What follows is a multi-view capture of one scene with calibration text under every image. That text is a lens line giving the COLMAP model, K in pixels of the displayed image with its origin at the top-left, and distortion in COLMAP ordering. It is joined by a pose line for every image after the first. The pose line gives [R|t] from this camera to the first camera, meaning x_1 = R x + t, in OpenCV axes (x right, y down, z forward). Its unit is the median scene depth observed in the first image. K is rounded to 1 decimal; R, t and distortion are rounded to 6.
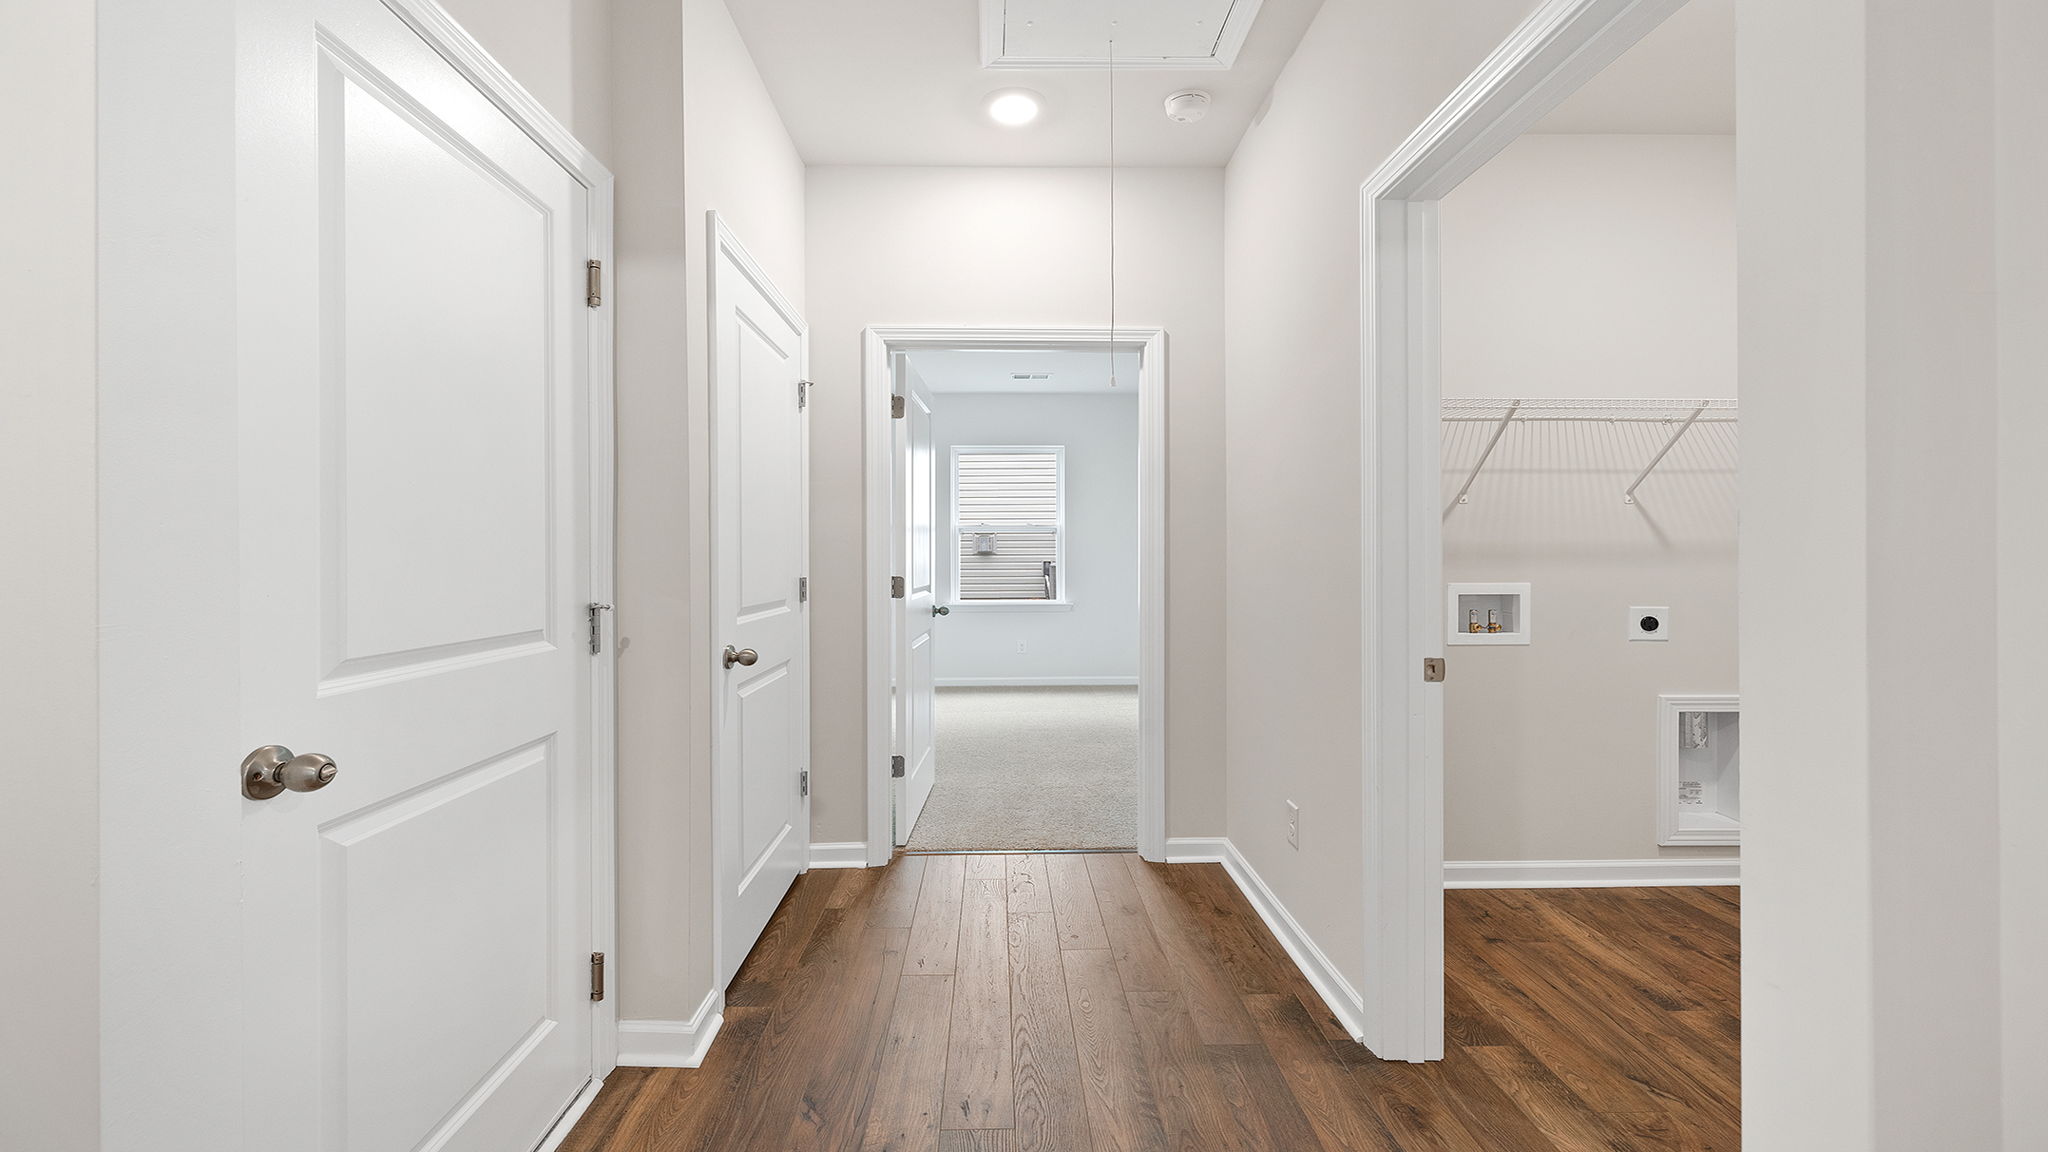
lens RADIAL K [[864.6, 0, 1004.7], [0, 864.6, 558.9], [0, 0, 1]] dist [-0.000364, 0.000237]
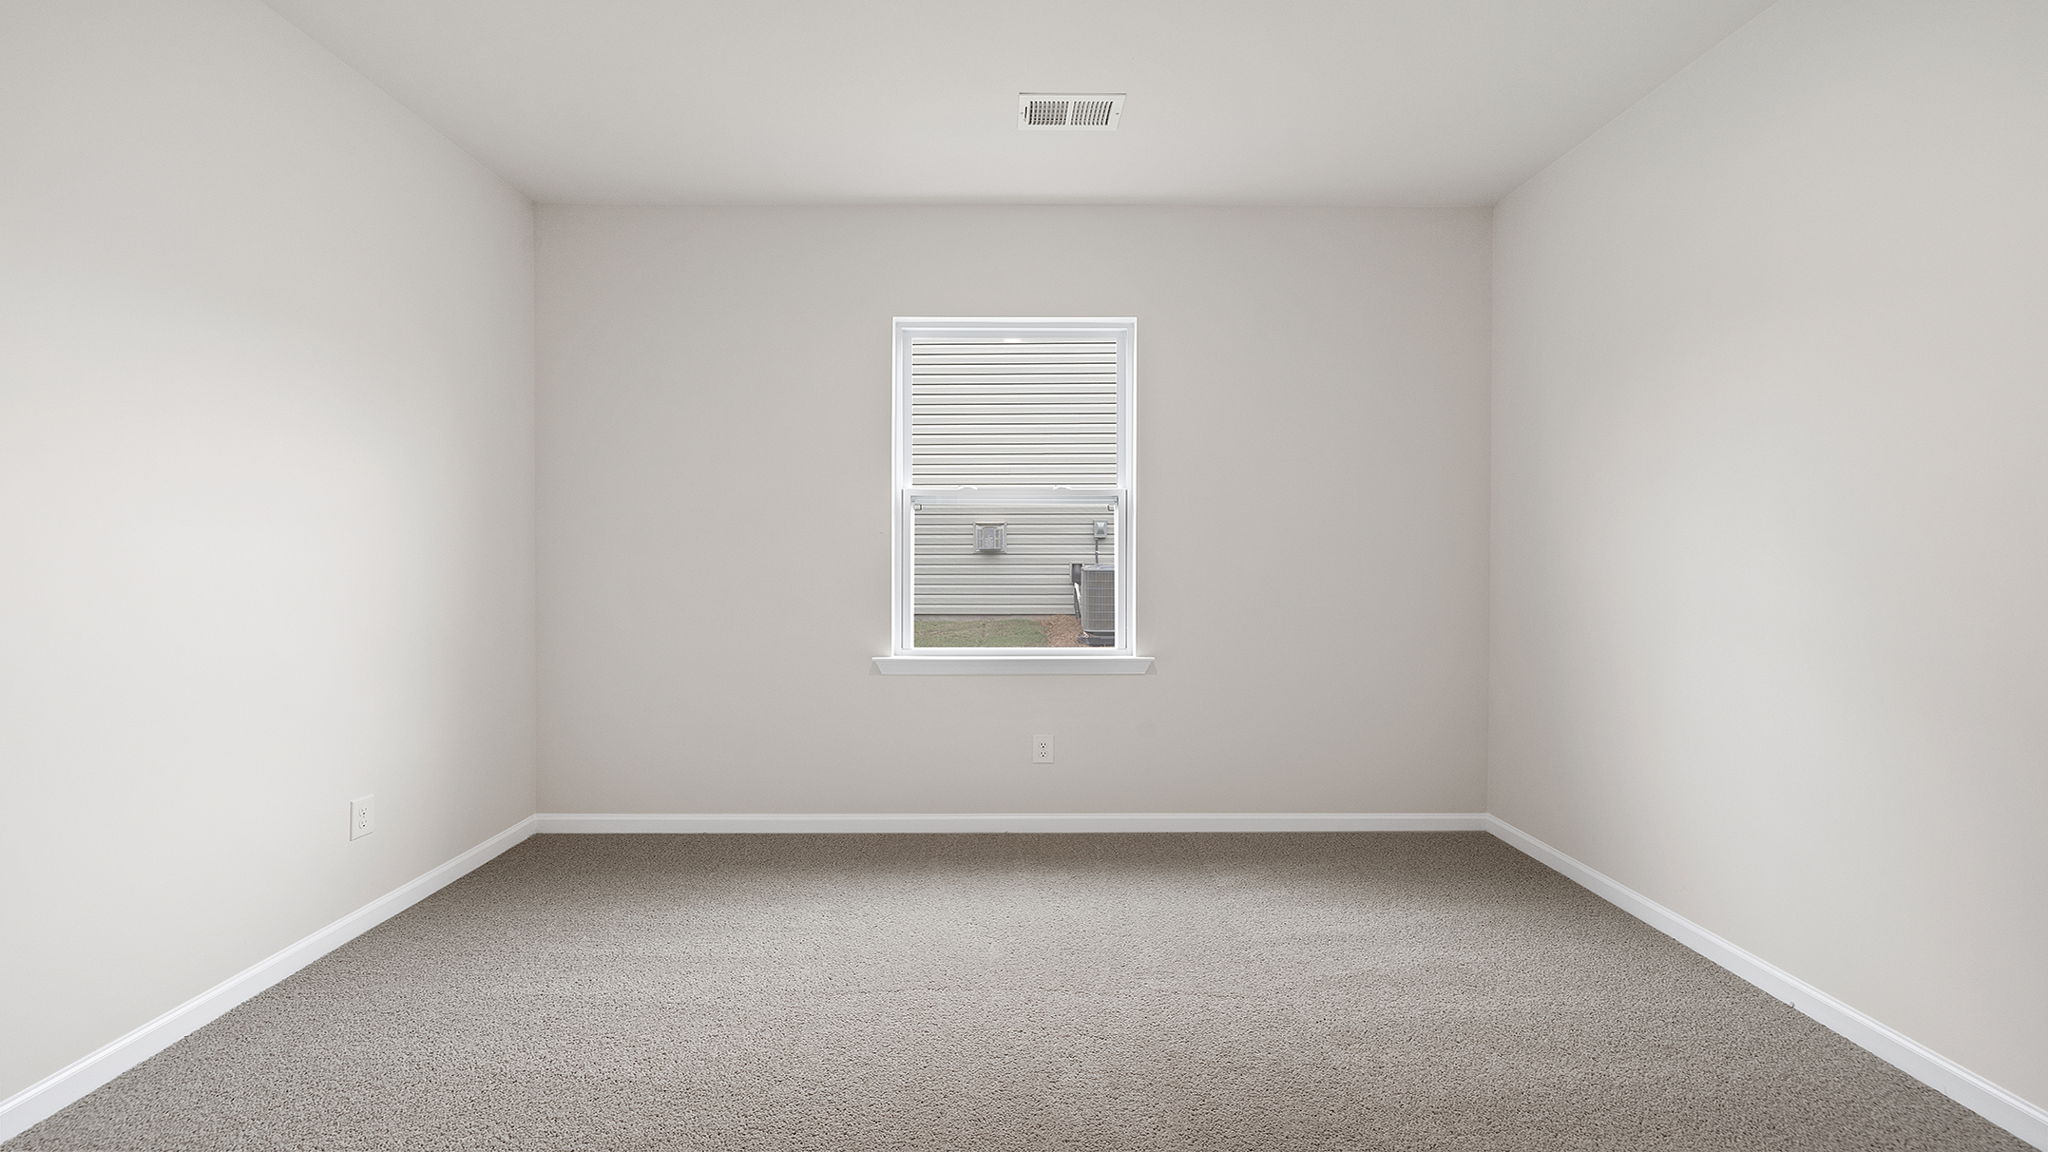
lens RADIAL K [[864.6, 0, 1004.7], [0, 864.6, 558.9], [0, 0, 1]] dist [-0.000364, 0.000237]
pose [[0.999770, 0.003407, -0.021189, 0.009107], [-0.003384, 0.999994, 0.001136, -0.002663], [0.021193, -0.001065, 0.999775, 0.564838]]
